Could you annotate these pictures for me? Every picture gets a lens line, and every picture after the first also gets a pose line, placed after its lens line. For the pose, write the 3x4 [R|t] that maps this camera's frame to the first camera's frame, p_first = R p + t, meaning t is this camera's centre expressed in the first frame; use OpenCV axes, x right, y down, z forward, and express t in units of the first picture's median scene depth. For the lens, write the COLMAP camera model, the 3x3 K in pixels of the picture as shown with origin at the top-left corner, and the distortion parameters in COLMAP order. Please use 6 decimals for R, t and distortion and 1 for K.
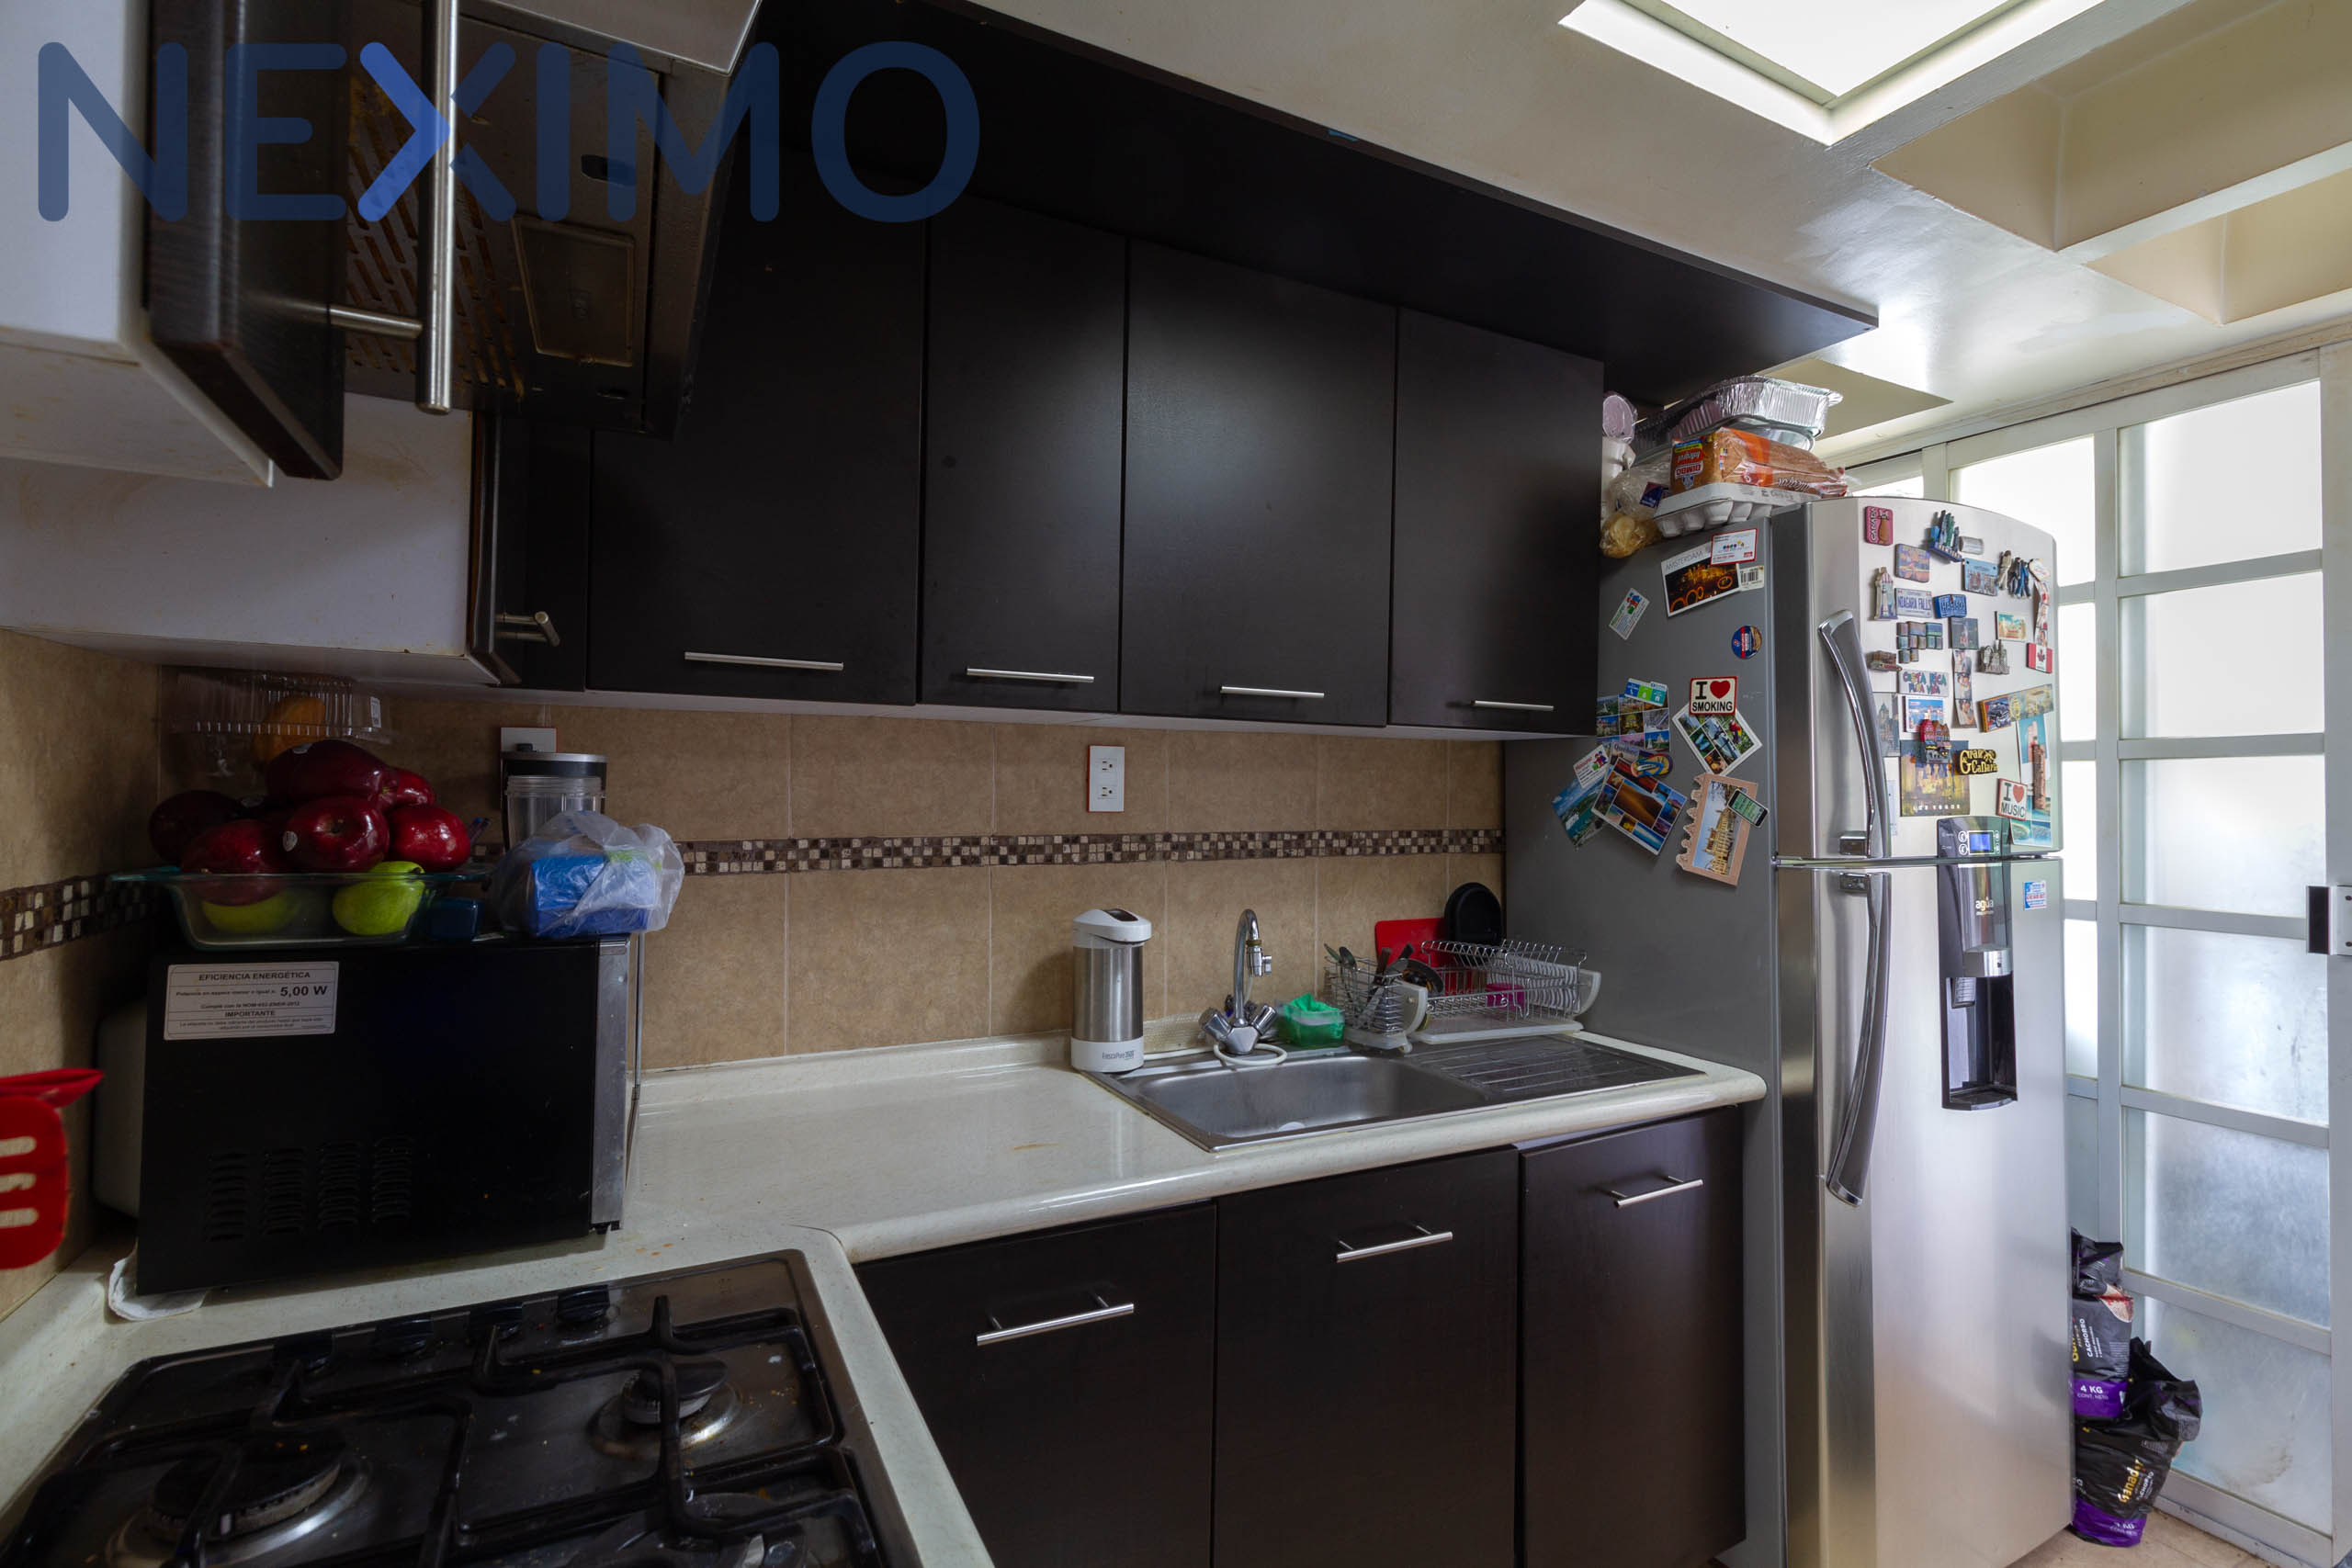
lens RADIAL K [[1109.2, 0, 1171.2], [0, 1109.2, 778.5], [0, 0, 1]] dist [0.005467, -0.000309]
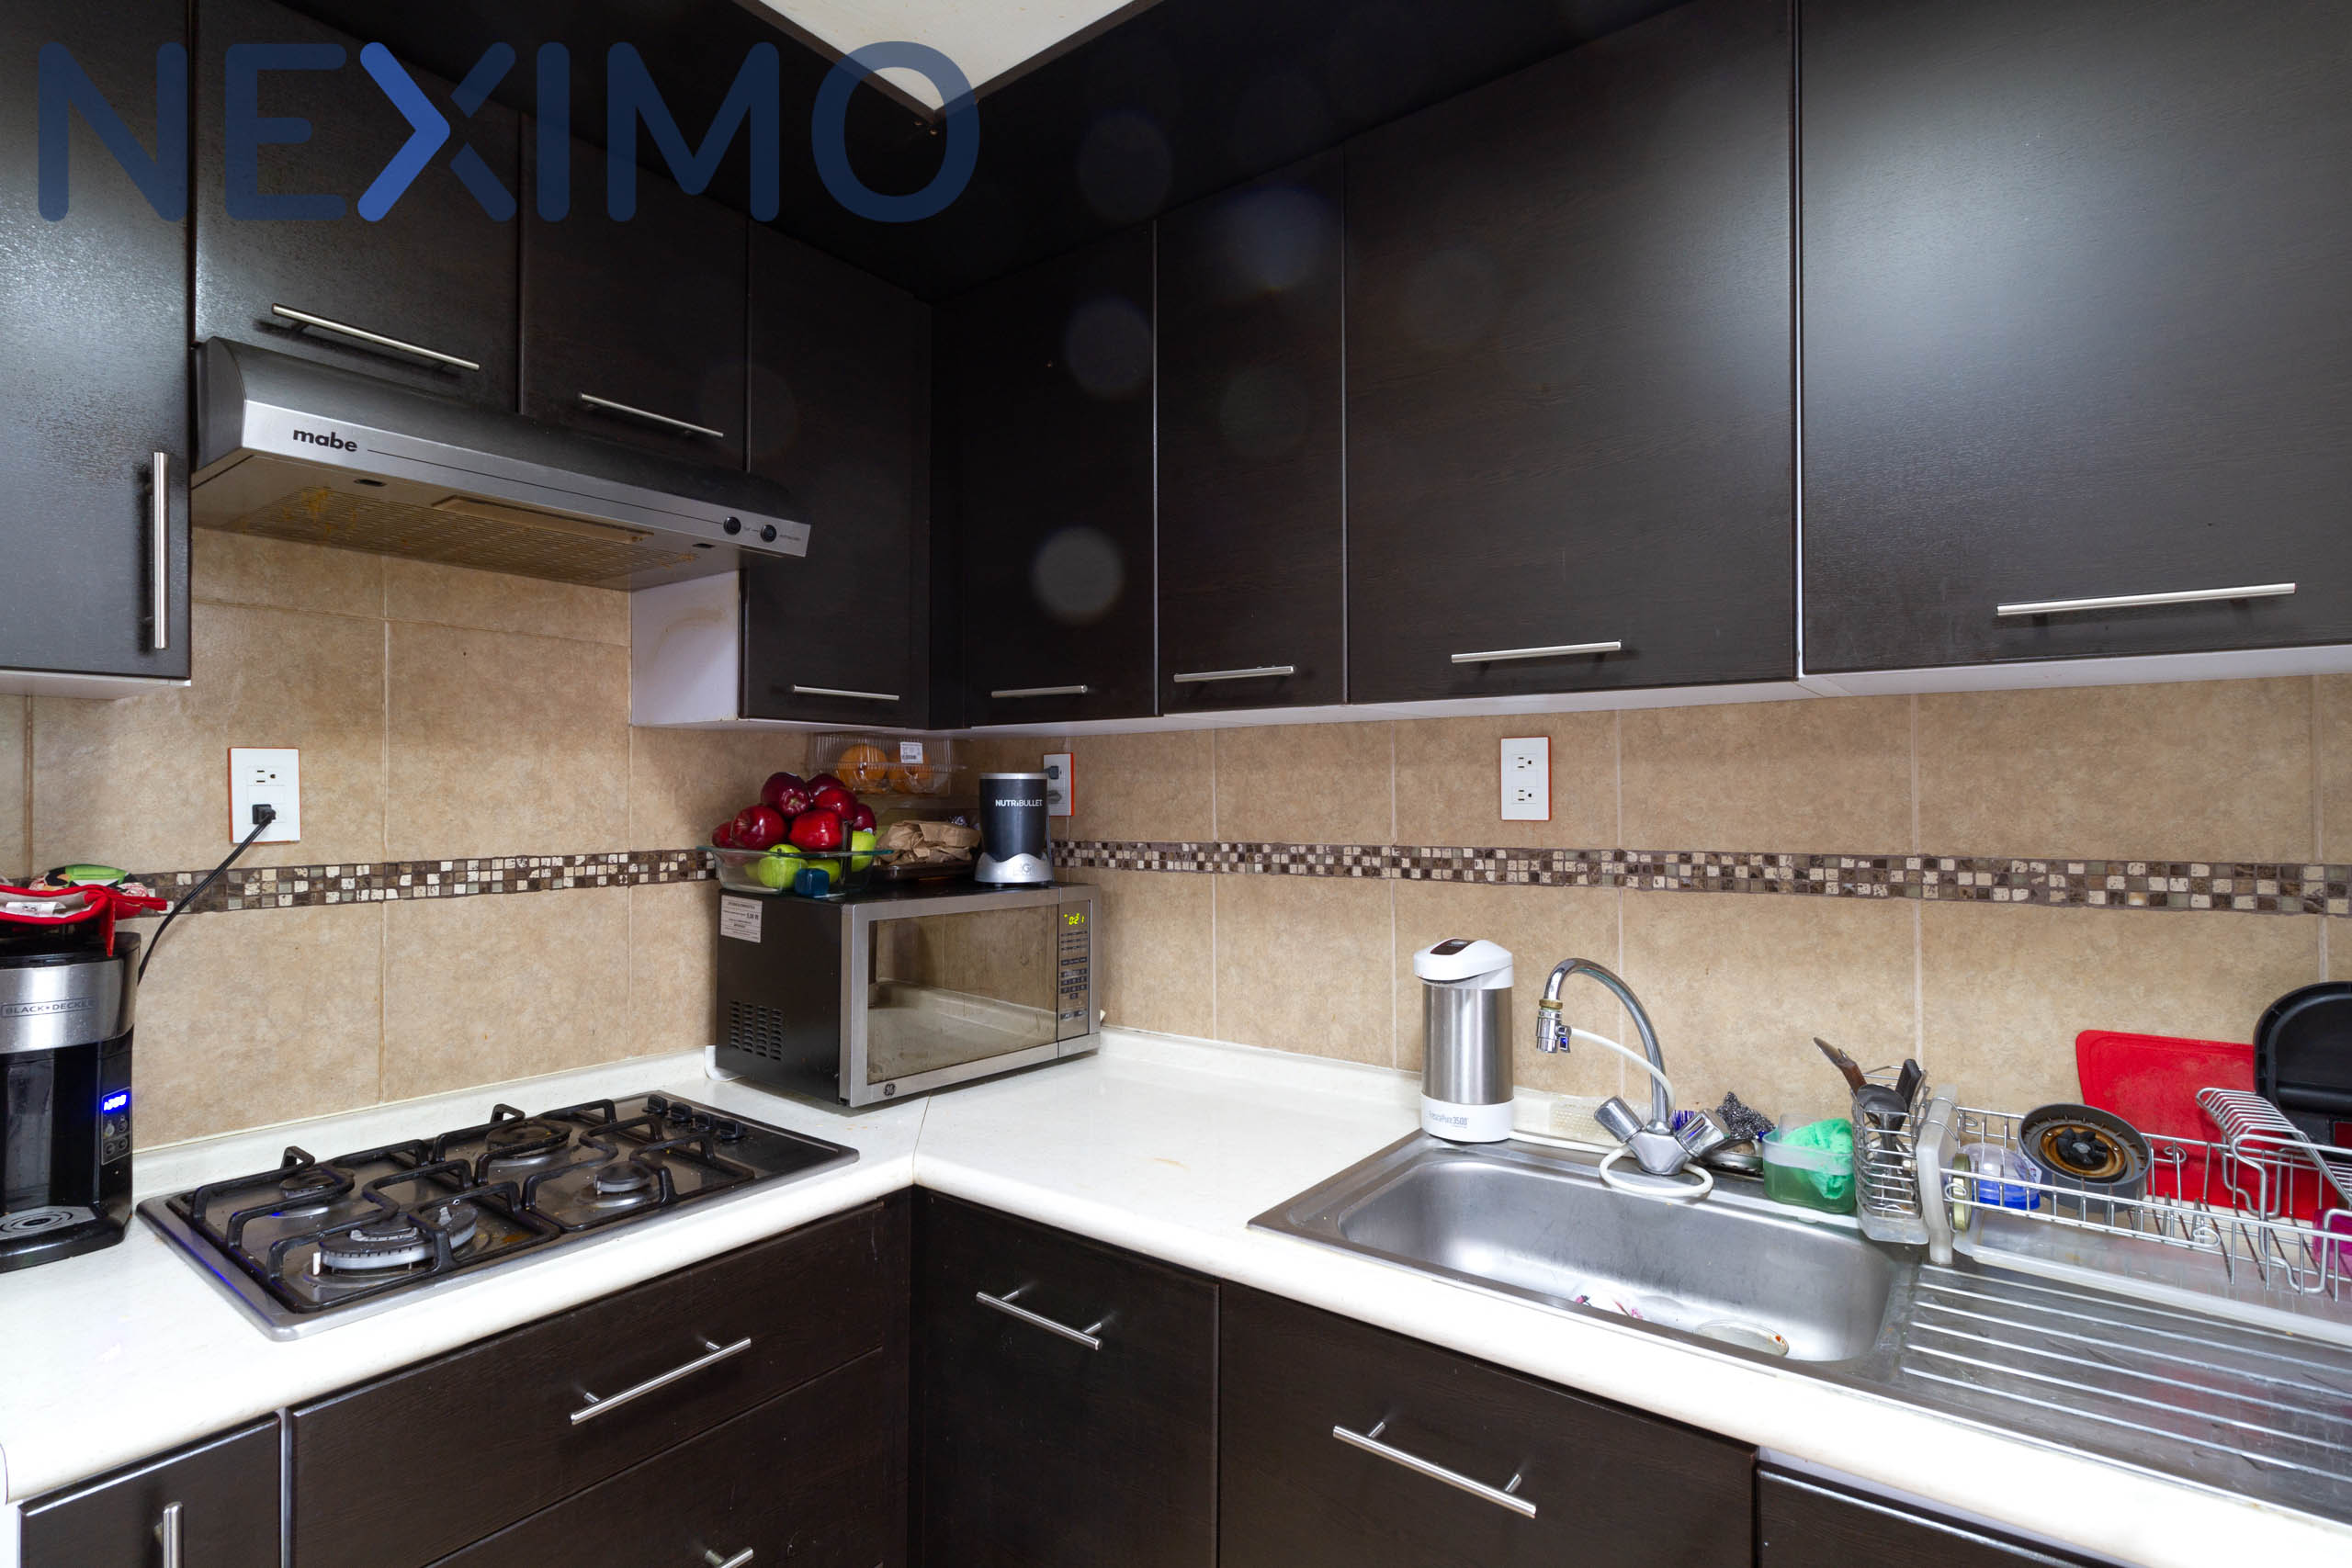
lens RADIAL K [[1109.2, 0, 1171.4], [0, 1109.2, 791.6], [0, 0, 1]] dist [0.005467, -0.000309]
pose [[0.437673, -0.018729, -0.898939, 0.504434], [0.017901, 0.999766, -0.012115, 0.013285], [0.898956, -0.010789, 0.437906, 0.389667]]
